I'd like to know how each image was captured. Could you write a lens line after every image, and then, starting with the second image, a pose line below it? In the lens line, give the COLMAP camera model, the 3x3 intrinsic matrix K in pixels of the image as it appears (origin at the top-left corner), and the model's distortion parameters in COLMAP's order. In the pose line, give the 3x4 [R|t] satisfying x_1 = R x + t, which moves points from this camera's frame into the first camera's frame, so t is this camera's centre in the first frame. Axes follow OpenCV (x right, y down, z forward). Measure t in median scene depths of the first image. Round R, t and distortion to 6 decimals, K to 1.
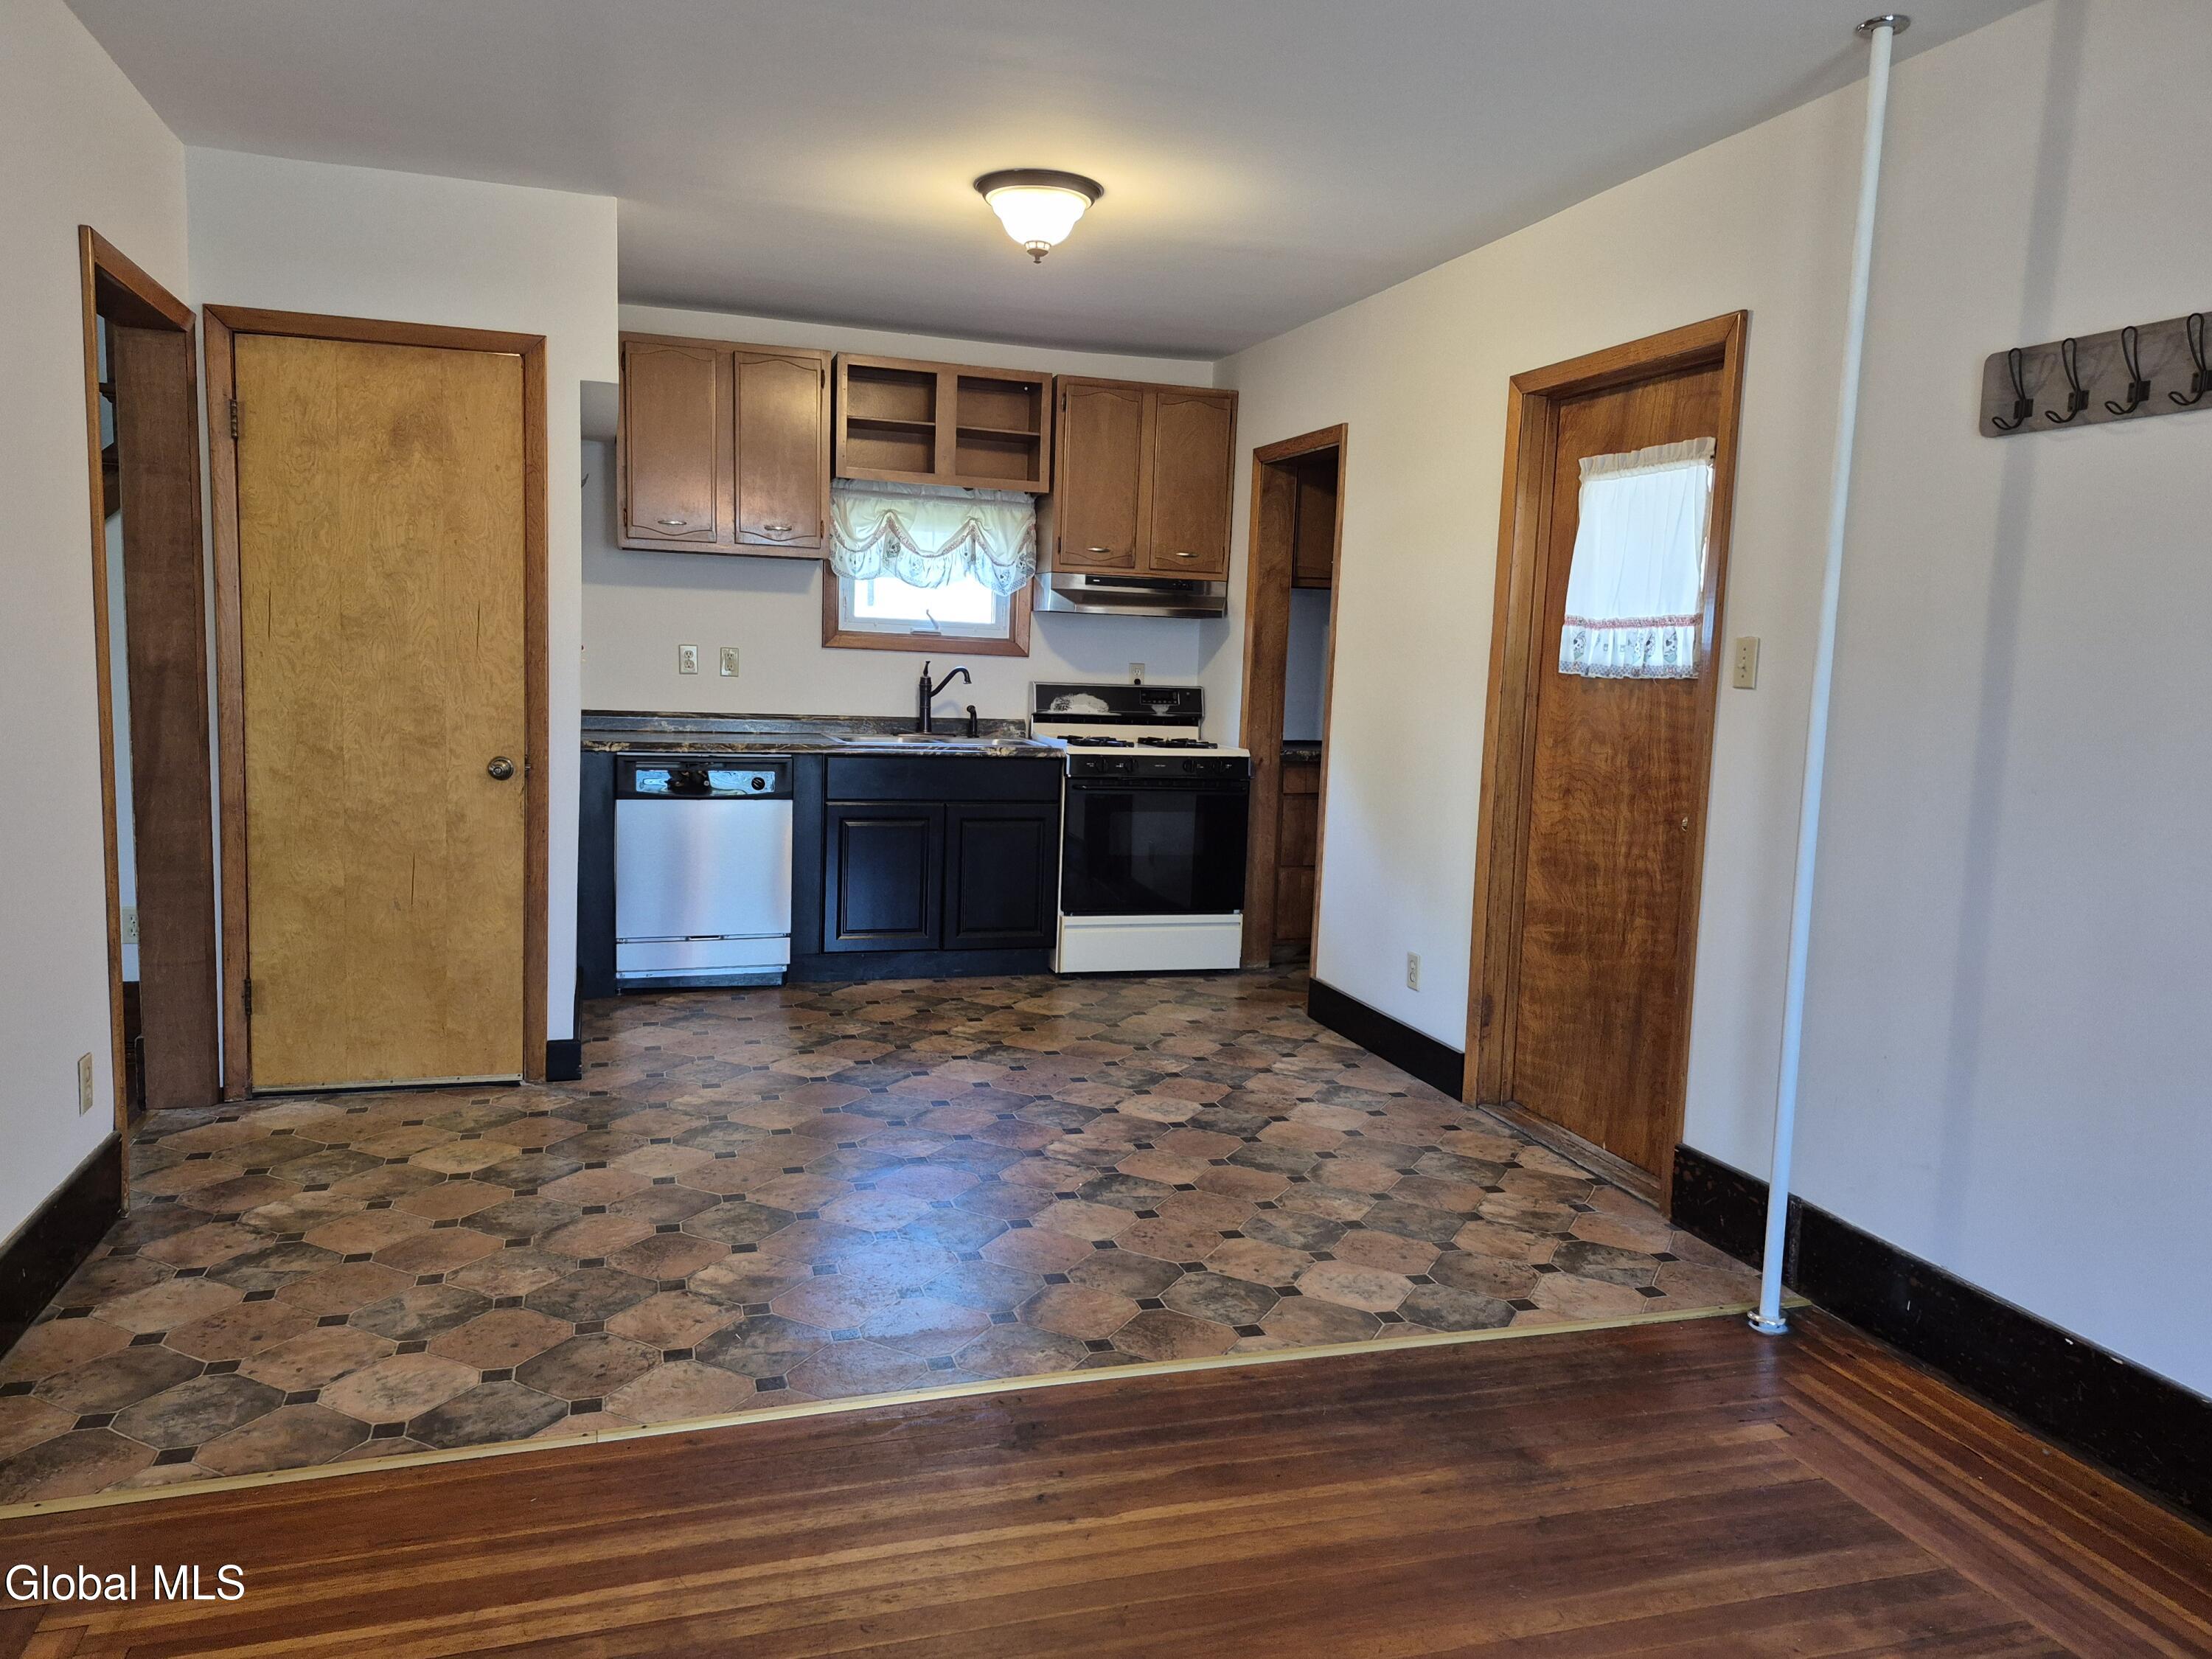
lens RADIAL K [[1547.6, 0, 1102.6], [0, 1547.6, 836.0], [0, 0, 1]] dist [0.009594, -0.009415]
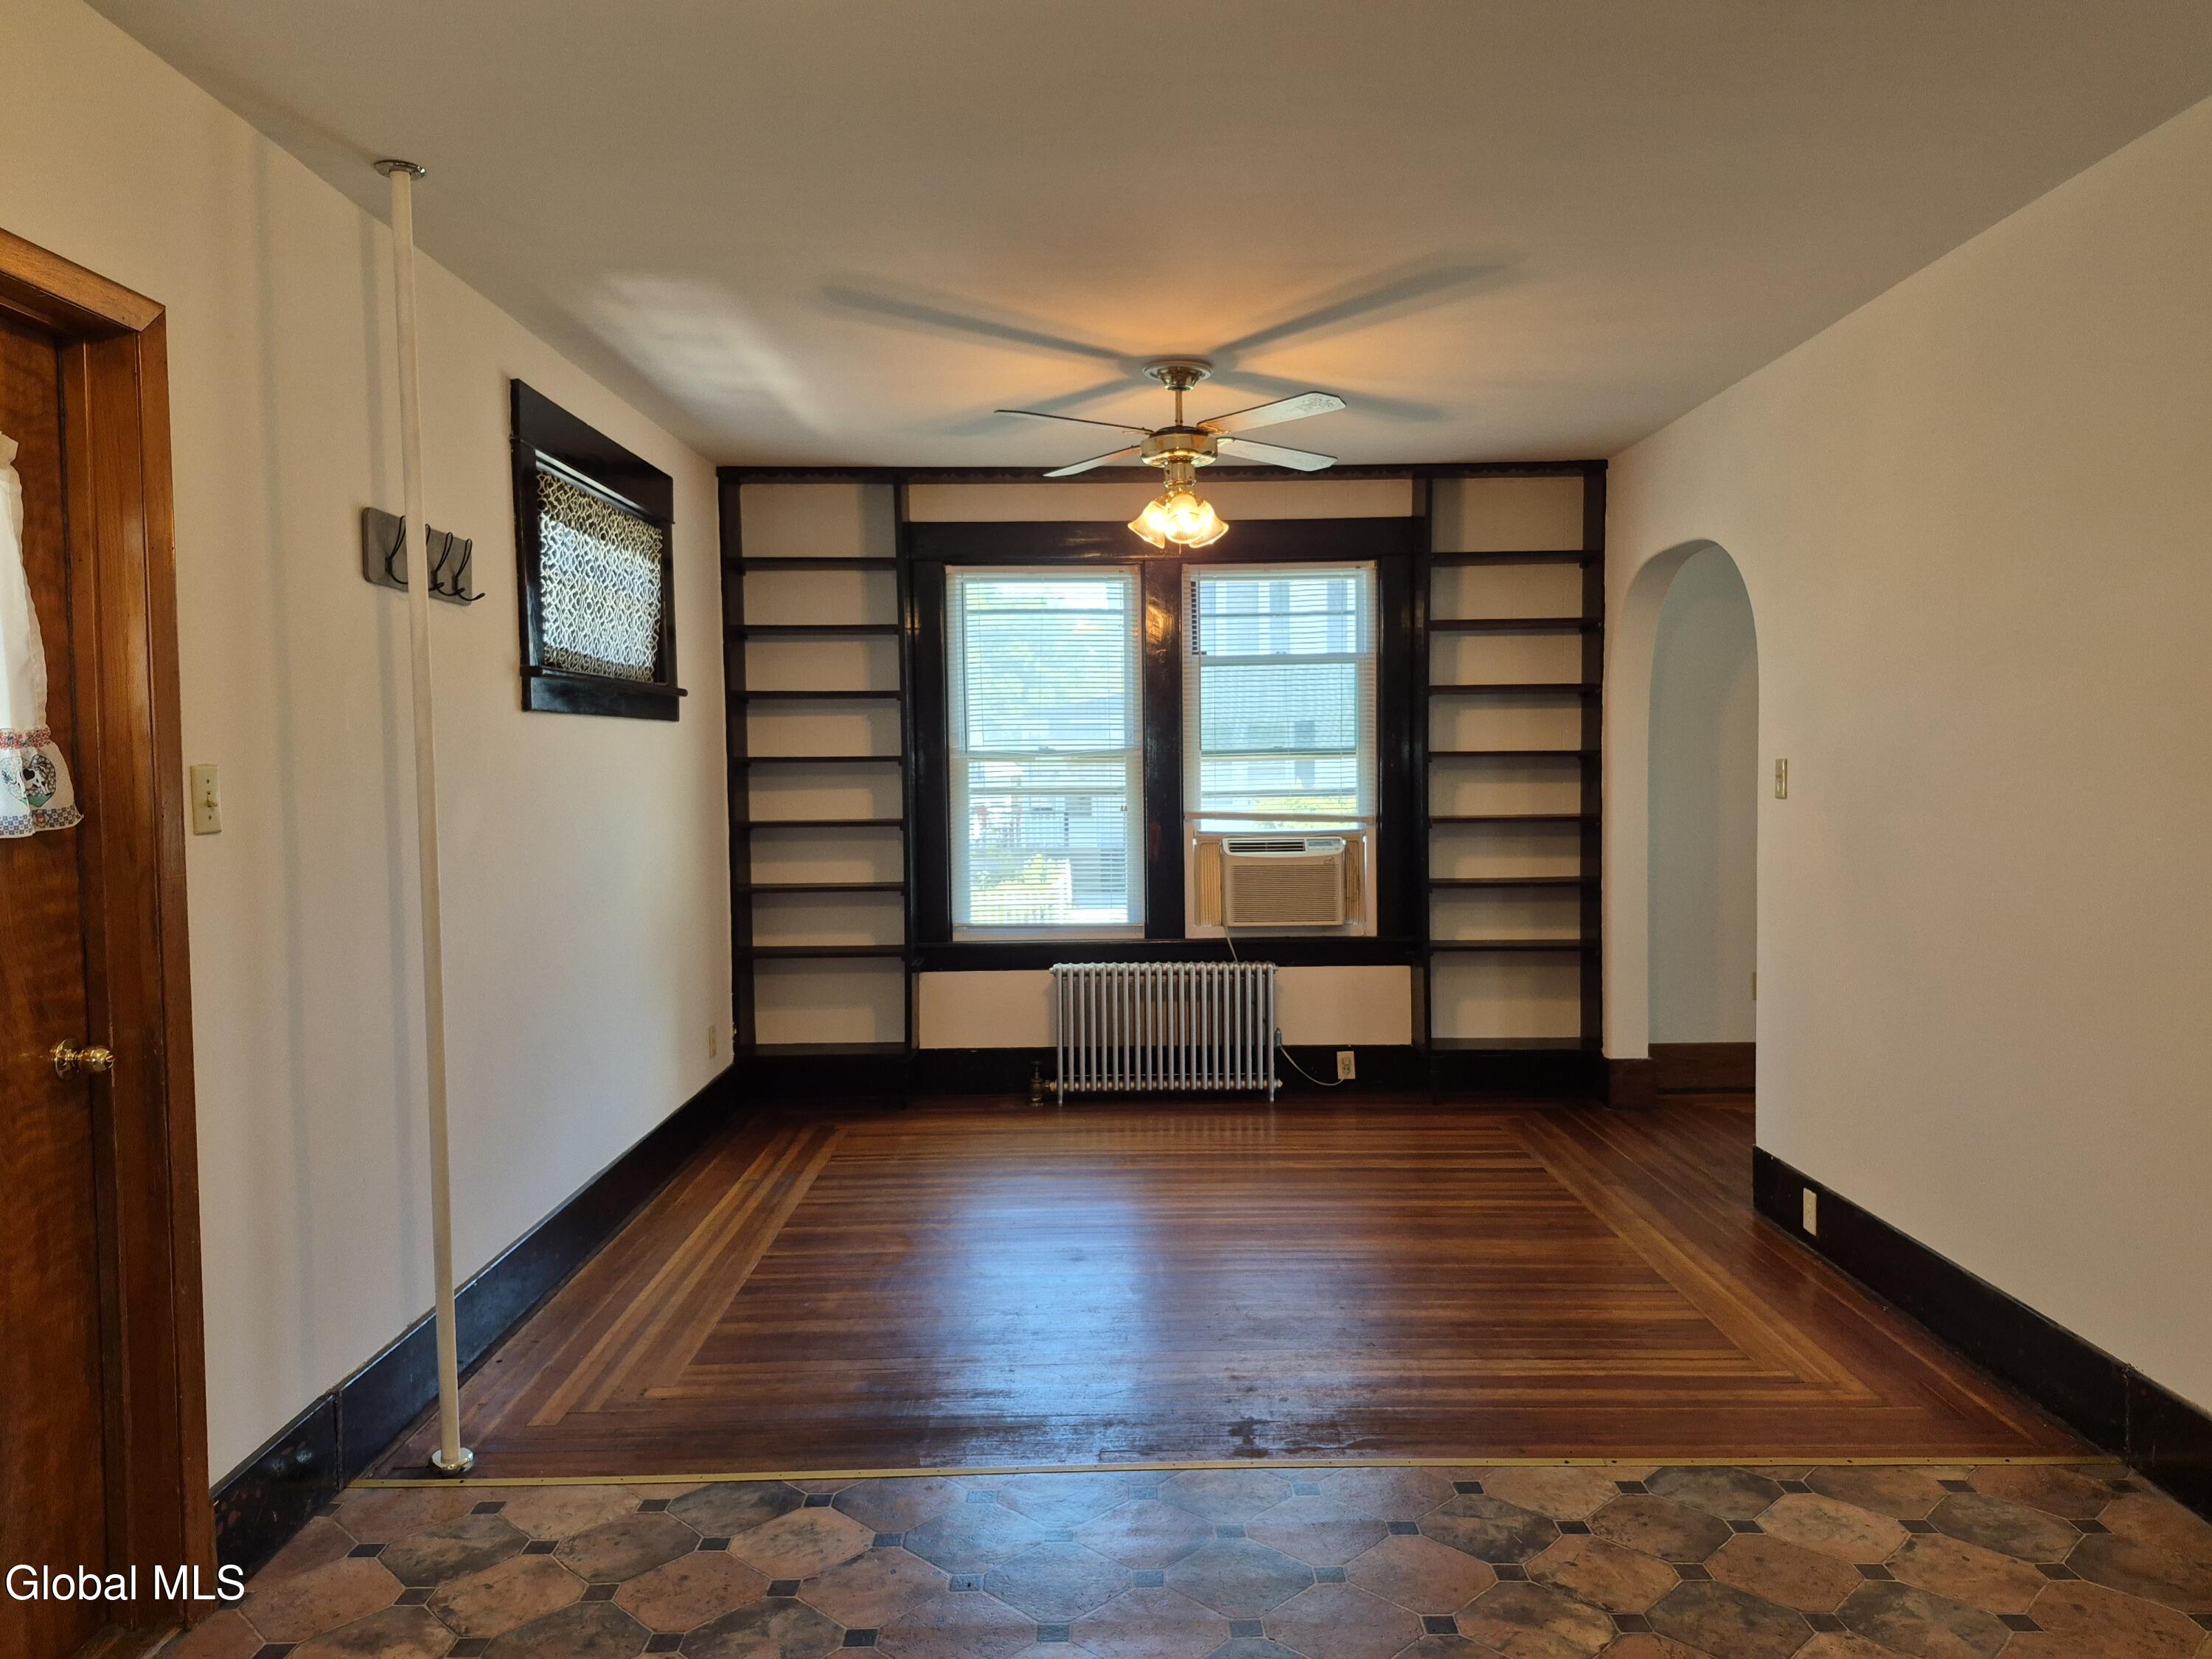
lens RADIAL K [[1547.6, 0, 1099.2], [0, 1547.6, 822.3], [0, 0, 1]] dist [0.009594, -0.009415]
pose [[-0.952451, -0.037714, 0.302348, -0.279187], [0.014677, 0.985479, 0.169160, -0.285299], [-0.304337, 0.165555, -0.938068, 2.015355]]
